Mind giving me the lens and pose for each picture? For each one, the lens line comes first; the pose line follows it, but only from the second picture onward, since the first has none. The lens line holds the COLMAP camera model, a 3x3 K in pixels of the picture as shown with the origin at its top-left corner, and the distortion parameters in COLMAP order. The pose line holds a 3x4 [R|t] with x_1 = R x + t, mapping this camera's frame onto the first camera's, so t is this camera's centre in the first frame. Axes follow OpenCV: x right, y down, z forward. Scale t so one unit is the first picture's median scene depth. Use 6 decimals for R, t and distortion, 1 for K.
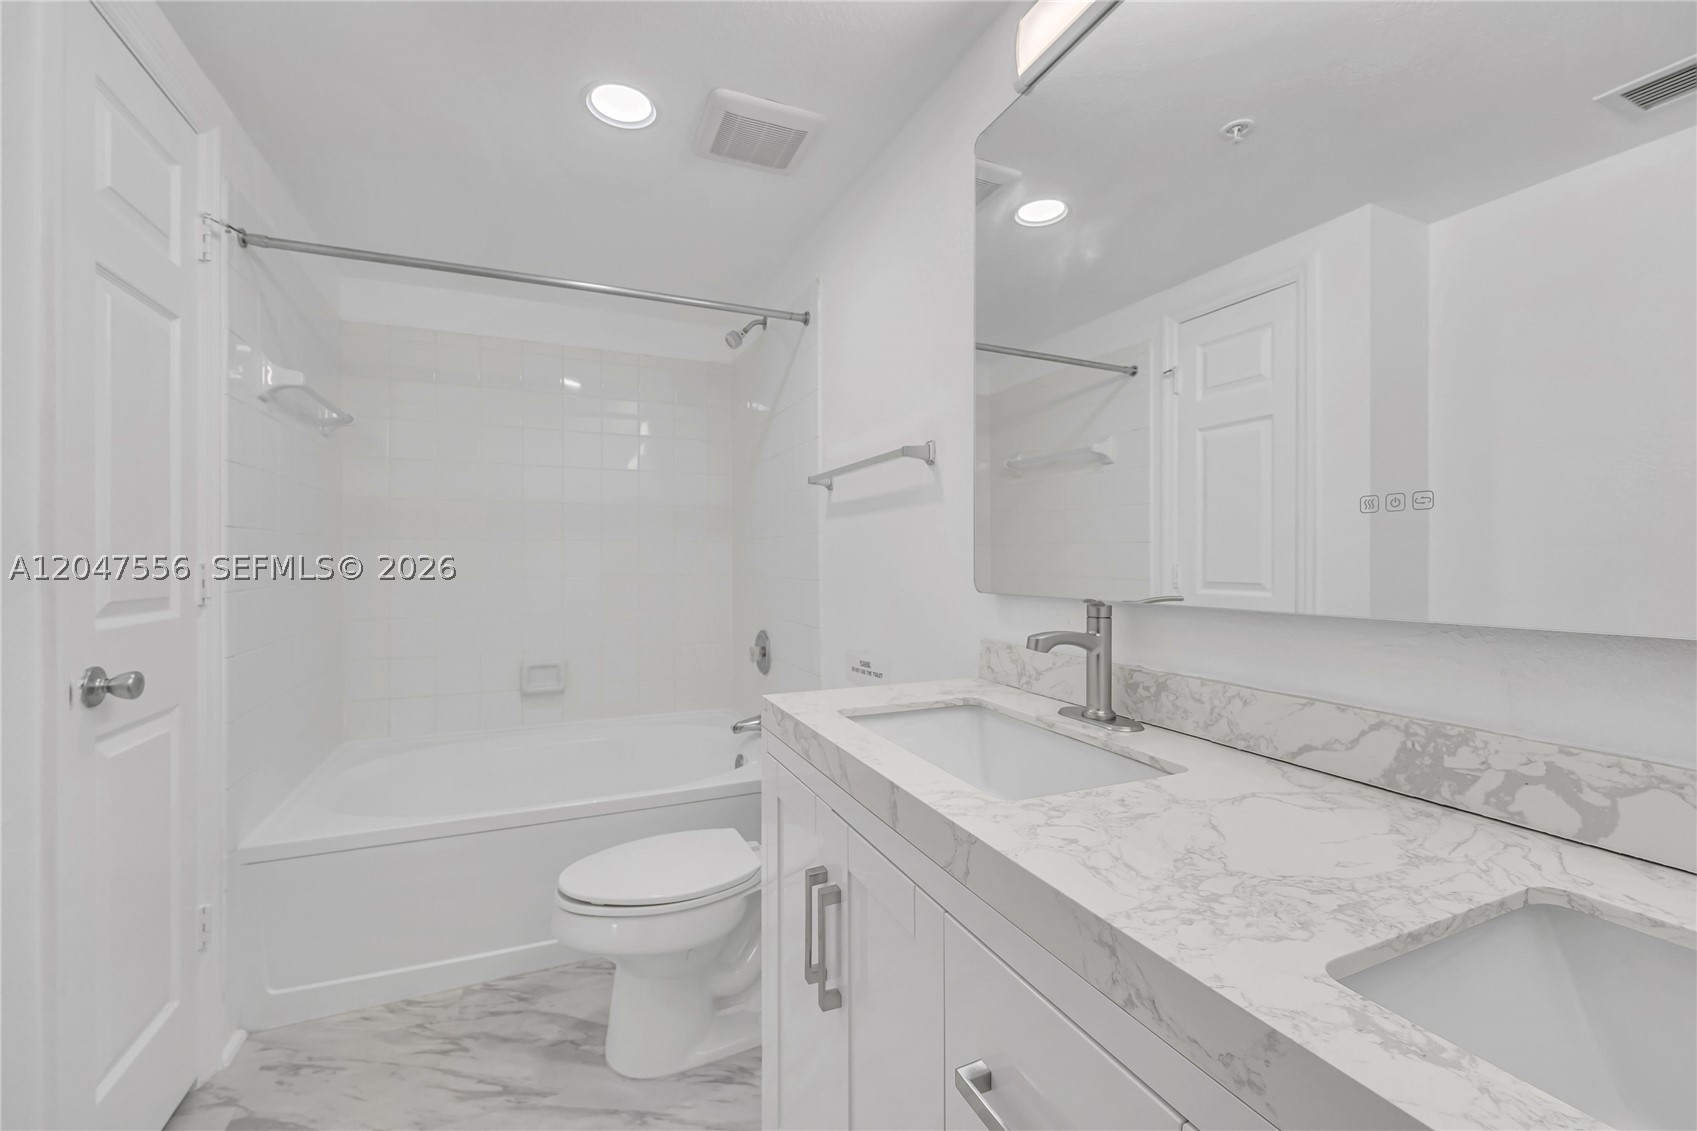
lens RADIAL K [[702.7, 0, 848.5], [0, 702.7, 565.5], [0, 0, 1]] dist [-0.000936, -0.000283]
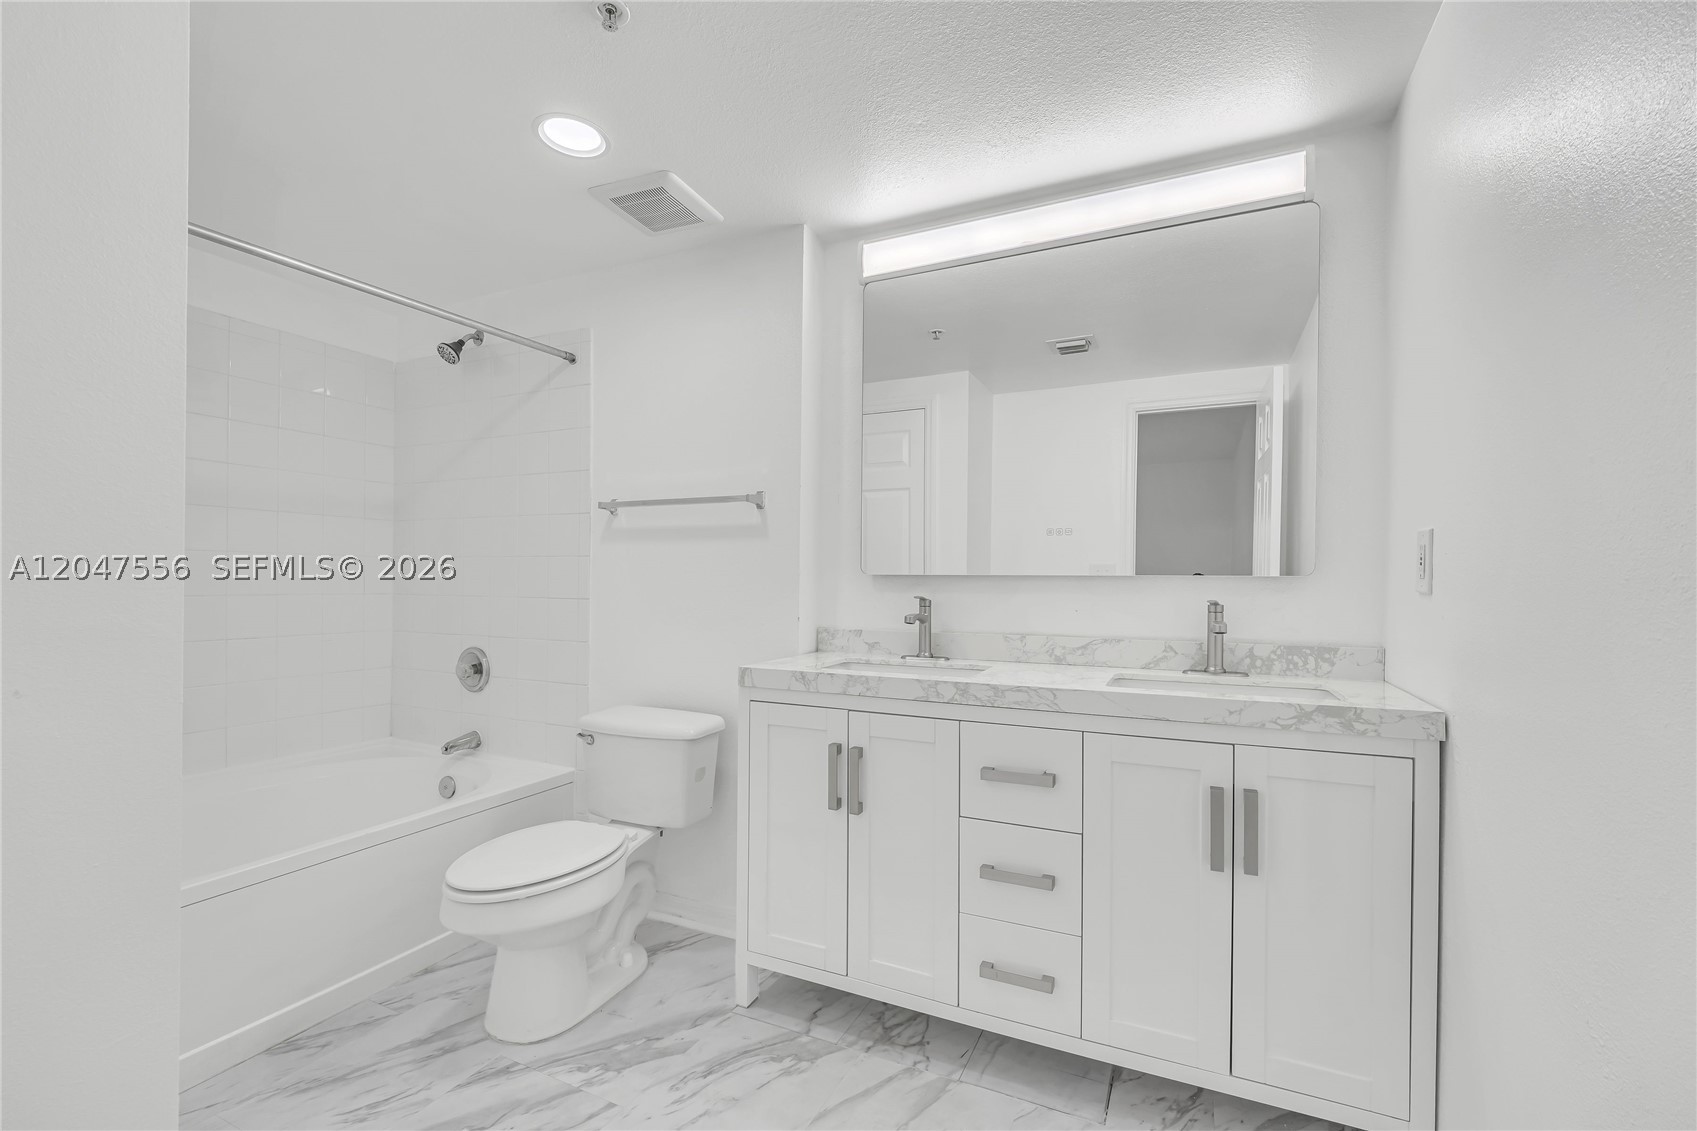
lens RADIAL K [[783.9, 0, 860.9], [0, 783.9, 571.2], [0, 0, 1]] dist [0.019886, 0.000094]
pose [[0.744374, 0.004637, 0.667747, -0.812186], [0.003937, 0.999928, -0.011332, 0.002344], [-0.667752, 0.011064, 0.744302, -0.331761]]
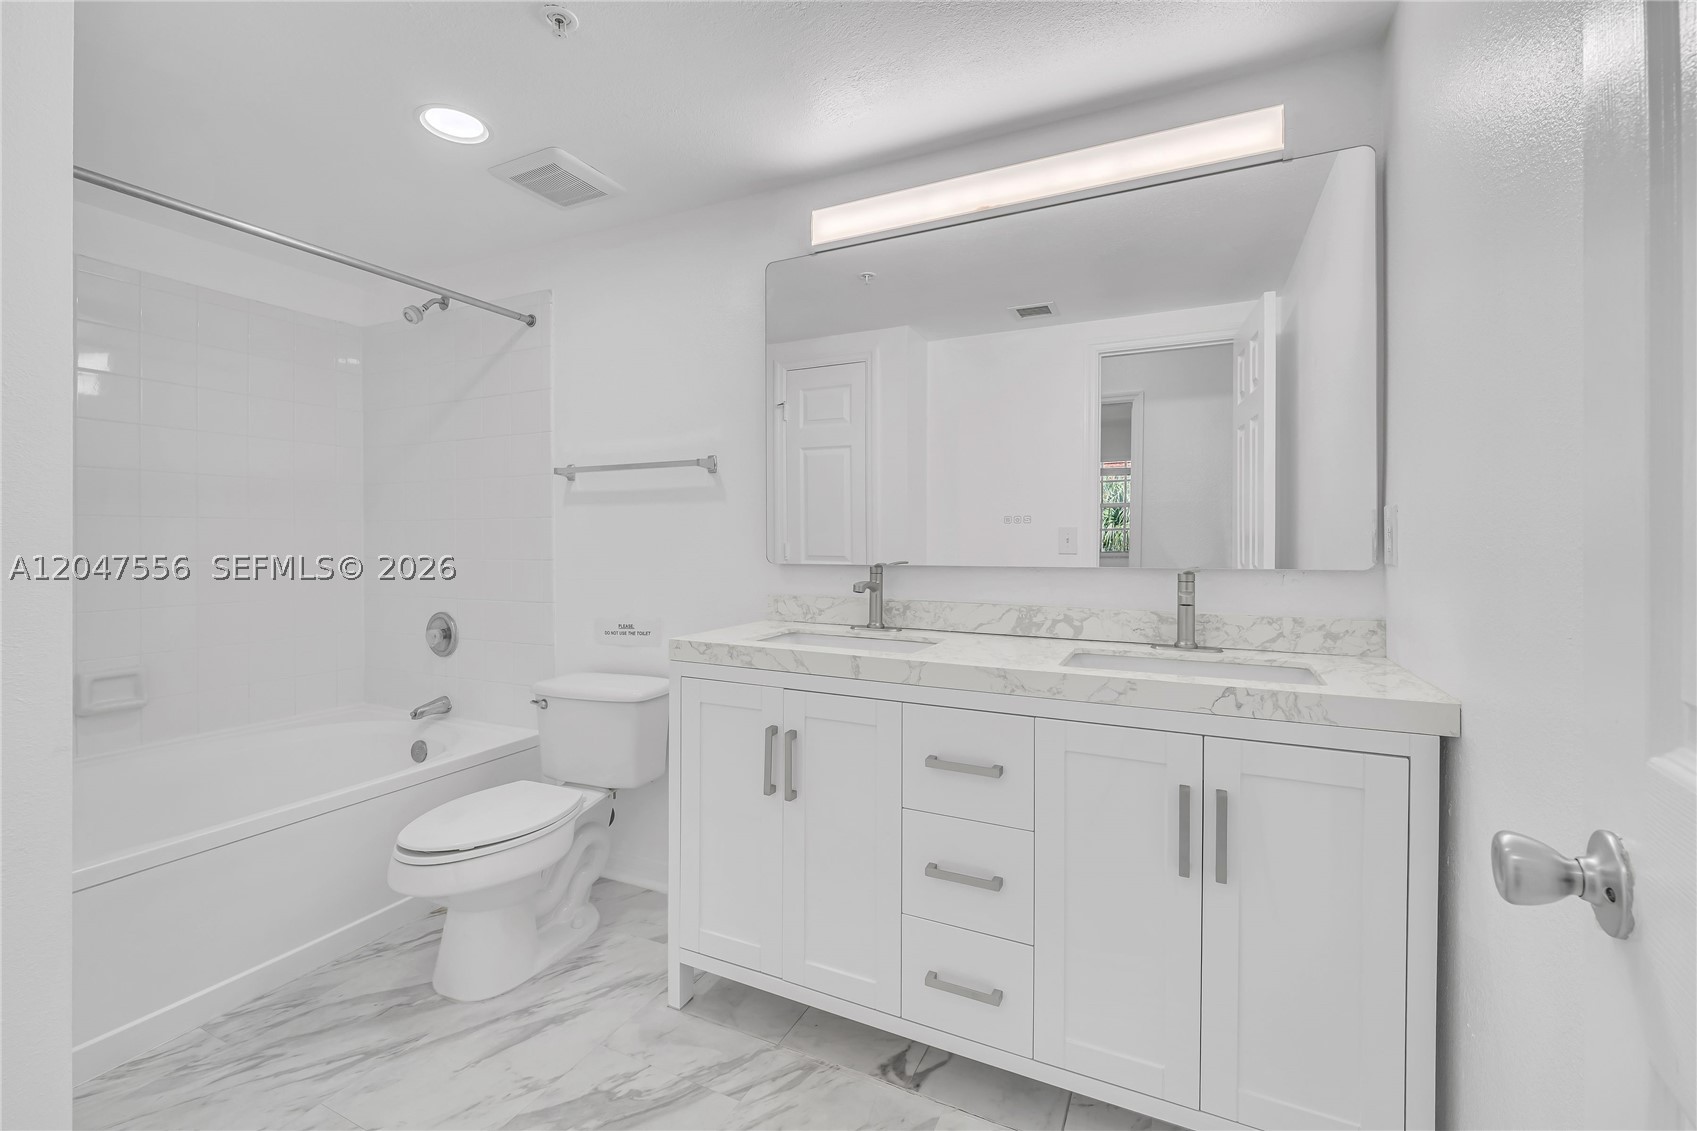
lens RADIAL K [[704.1, 0, 848.6], [0, 704.1, 556.8], [0, 0, 1]] dist [-0.000927, 0.000319]
pose [[0.761281, -0.013391, 0.648284, -0.587556], [0.004385, 0.999870, 0.015505, 0.001398], [-0.648407, -0.008961, 0.761241, -0.232364]]
